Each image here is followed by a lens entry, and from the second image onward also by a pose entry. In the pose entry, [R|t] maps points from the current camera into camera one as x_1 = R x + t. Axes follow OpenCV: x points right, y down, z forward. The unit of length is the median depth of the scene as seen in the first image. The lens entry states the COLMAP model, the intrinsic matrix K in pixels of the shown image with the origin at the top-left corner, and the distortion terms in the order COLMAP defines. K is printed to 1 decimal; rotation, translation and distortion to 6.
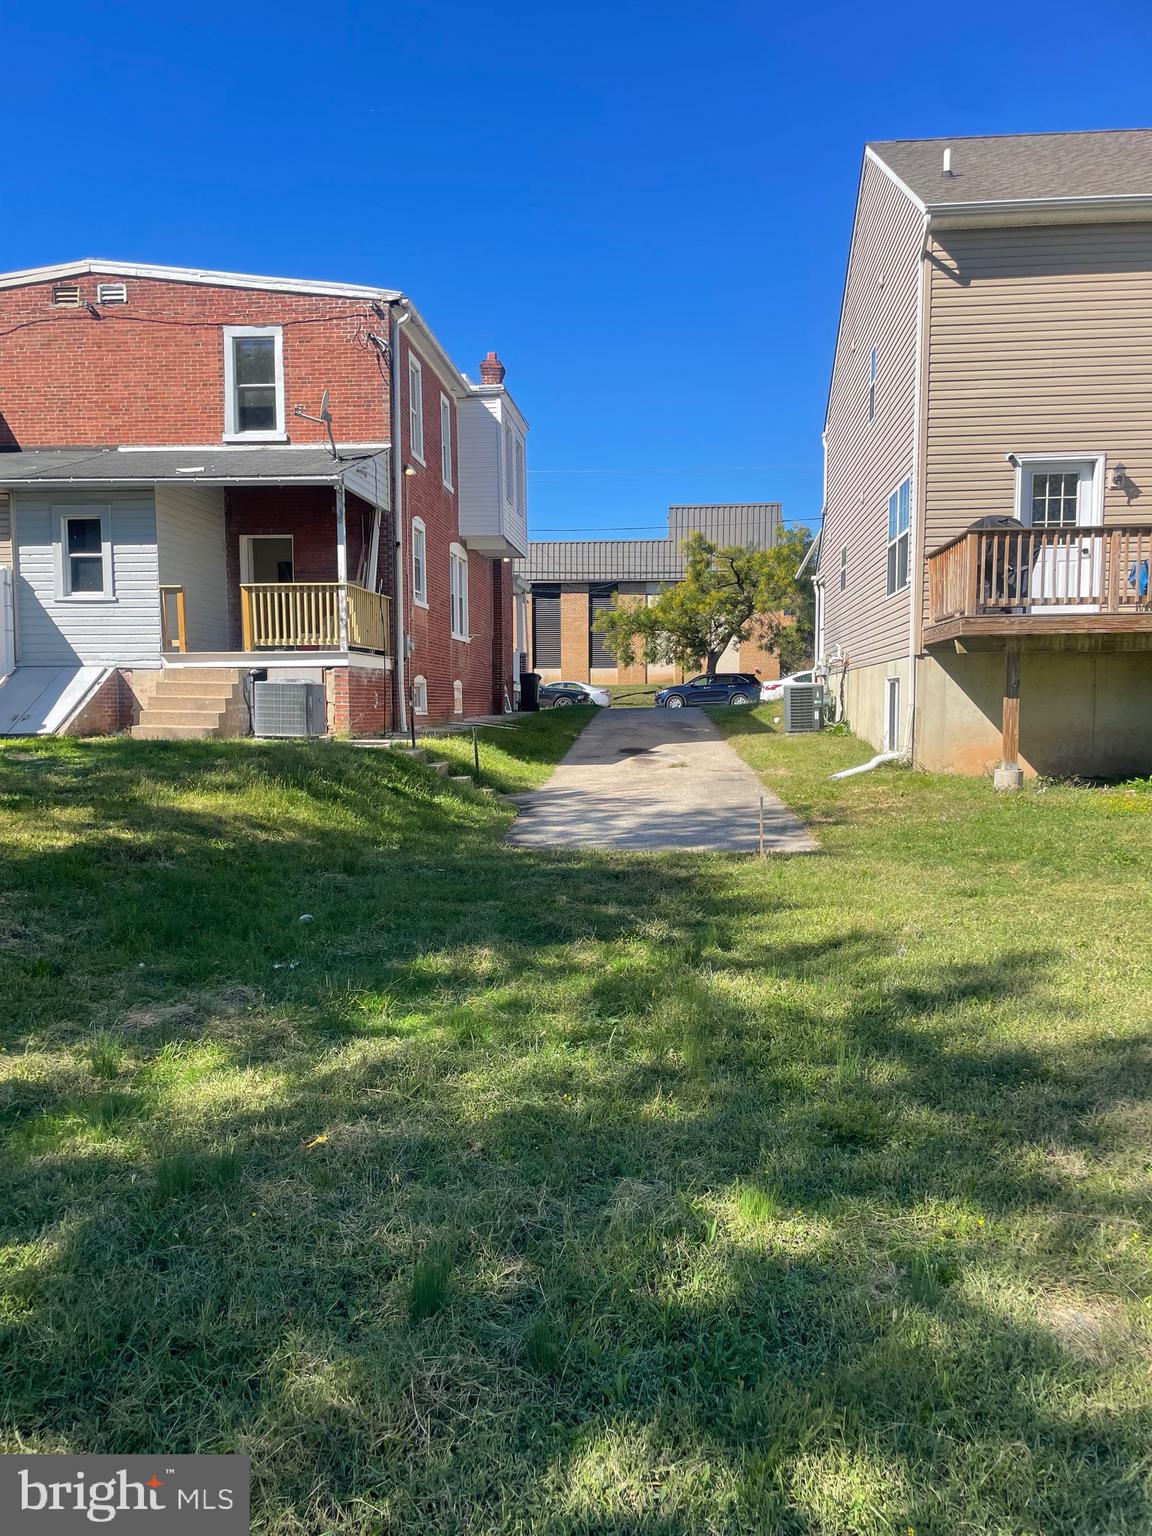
lens RADIAL K [[1161.9, 0, 569.1], [0, 1161.9, 780.8], [0, 0, 1]] dist [0.091239, -0.116486]
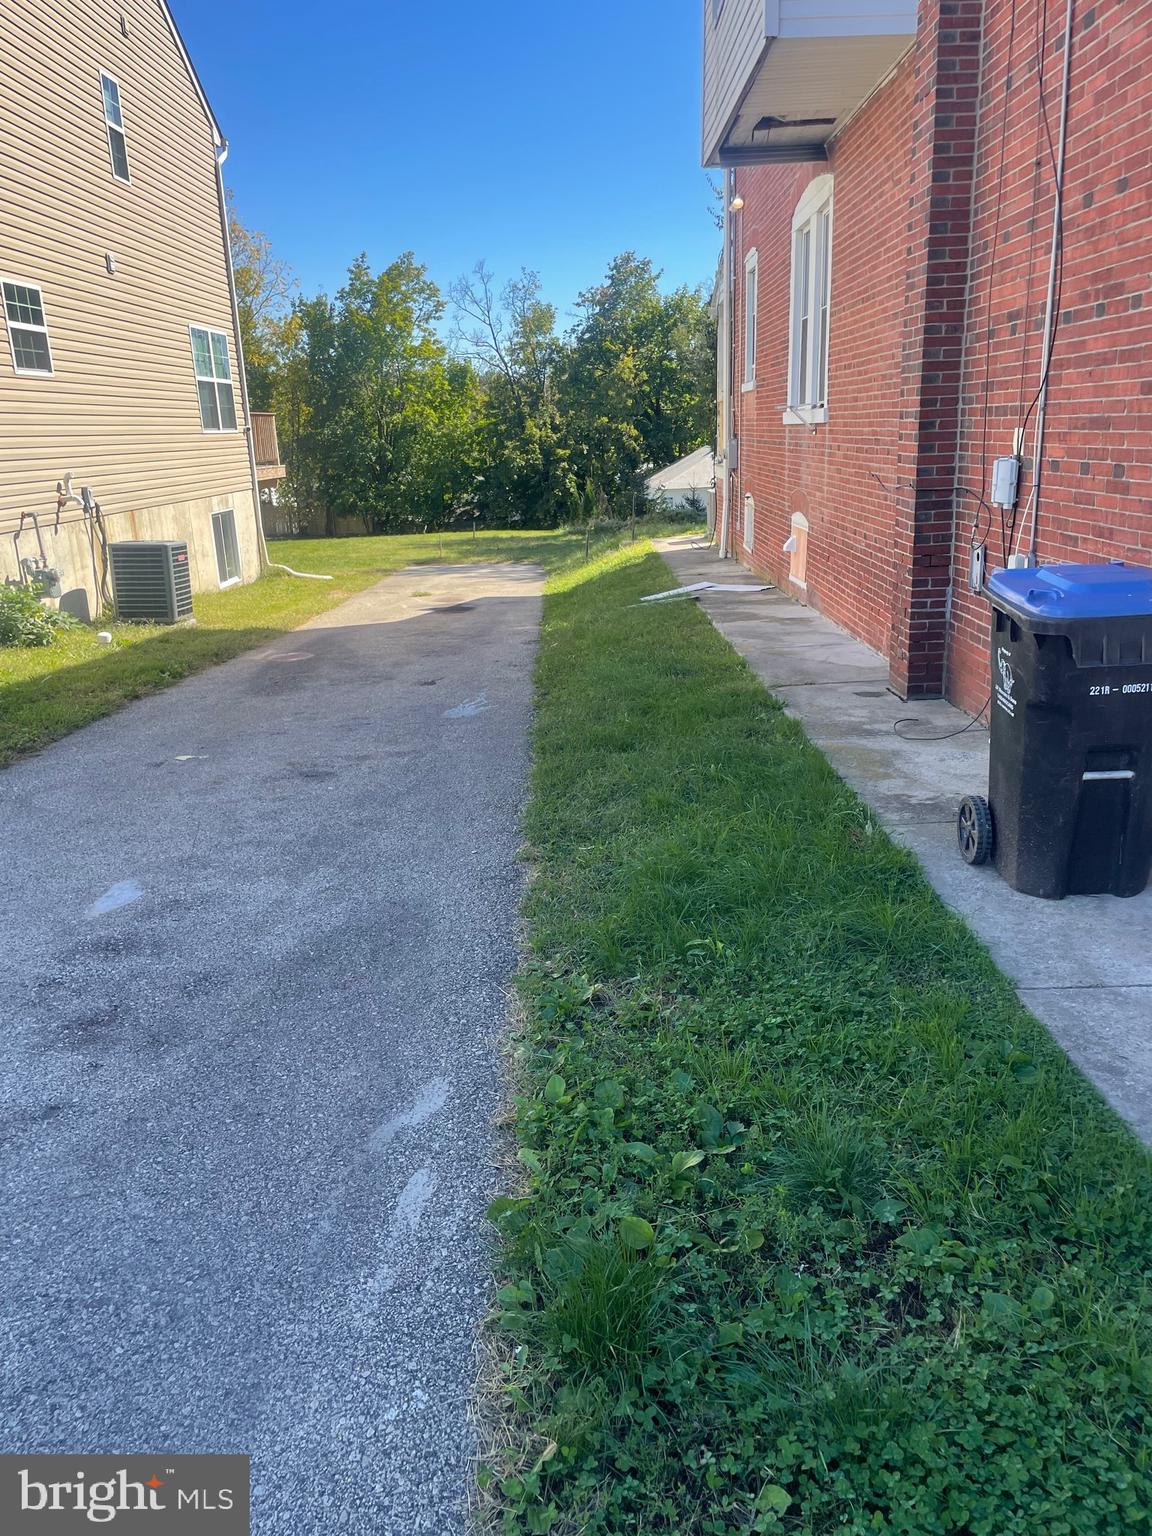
lens RADIAL K [[1161.9, 0, 569.1], [0, 1161.9, 780.8], [0, 0, 1]] dist [0.091239, -0.116486]
pose [[-0.994445, 0.067548, -0.080726, 0.022190], [0.034849, 0.934959, 0.353039, -0.082183], [0.099323, 0.348265, -0.932119, 0.777047]]
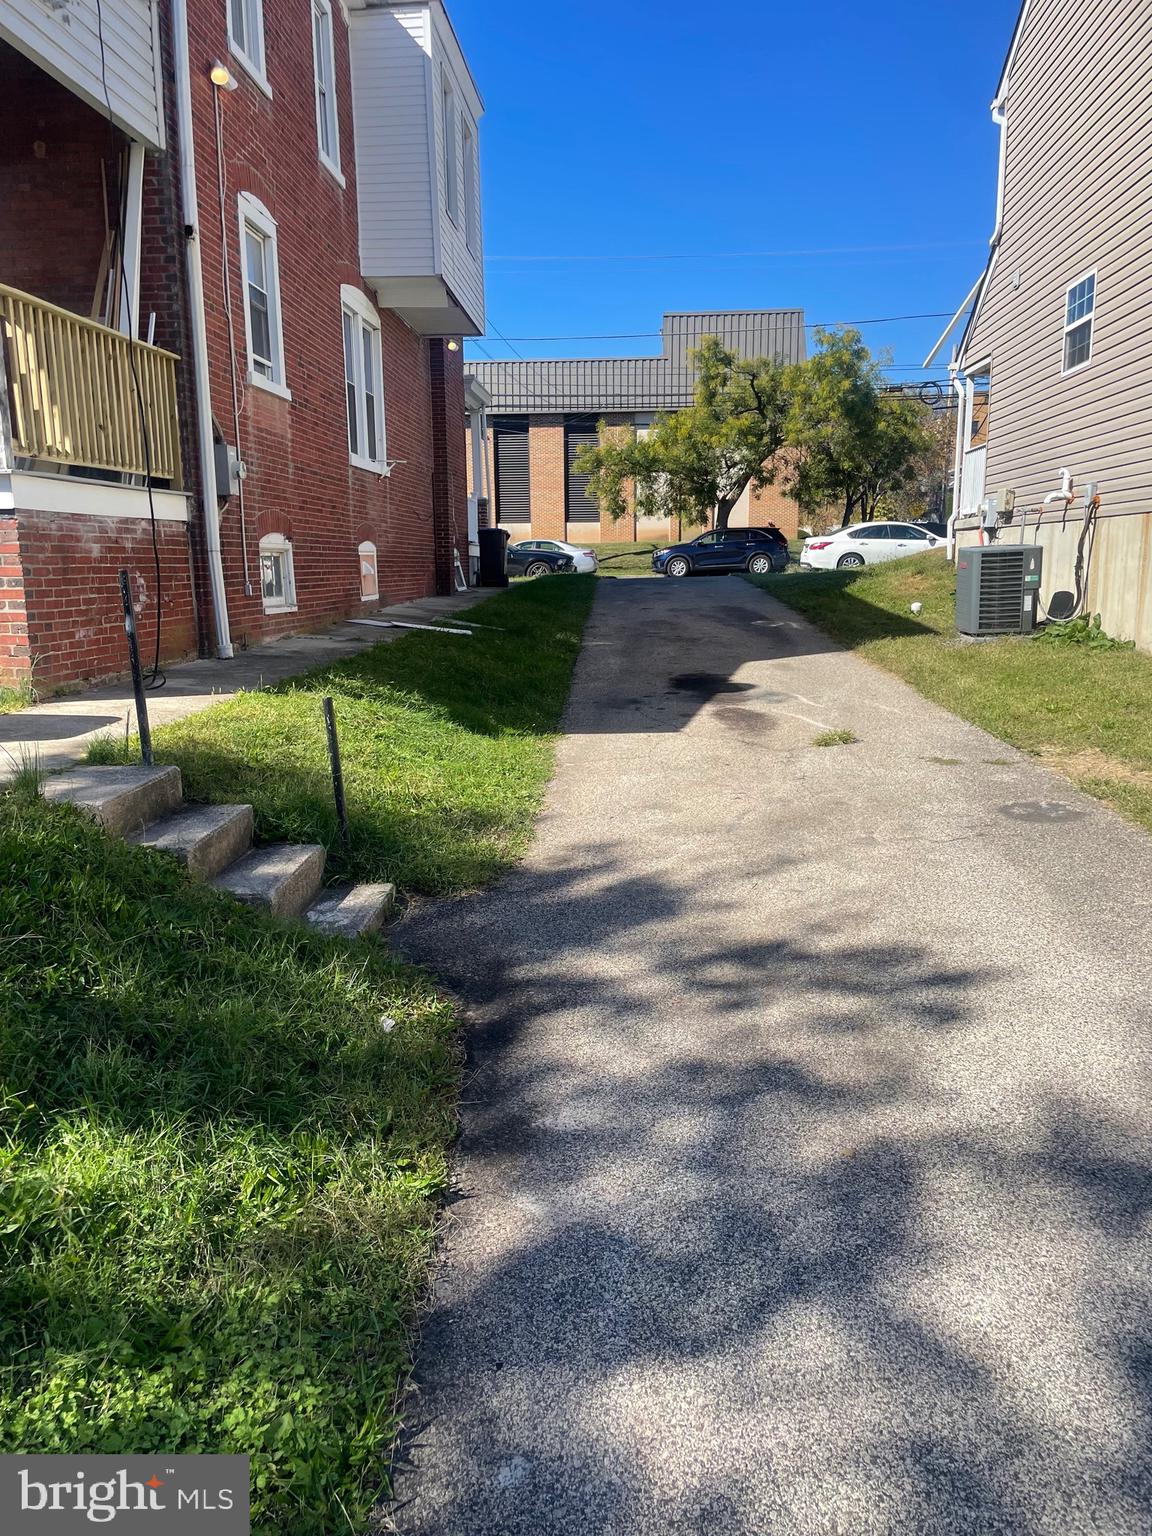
lens RADIAL K [[1161.9, 0, 569.1], [0, 1161.9, 780.8], [0, 0, 1]] dist [0.091239, -0.116486]
pose [[0.999516, -0.012545, 0.028470, -0.007463], [0.009043, 0.992737, 0.119962, -0.019937], [-0.029769, -0.119646, 0.992370, 0.217758]]
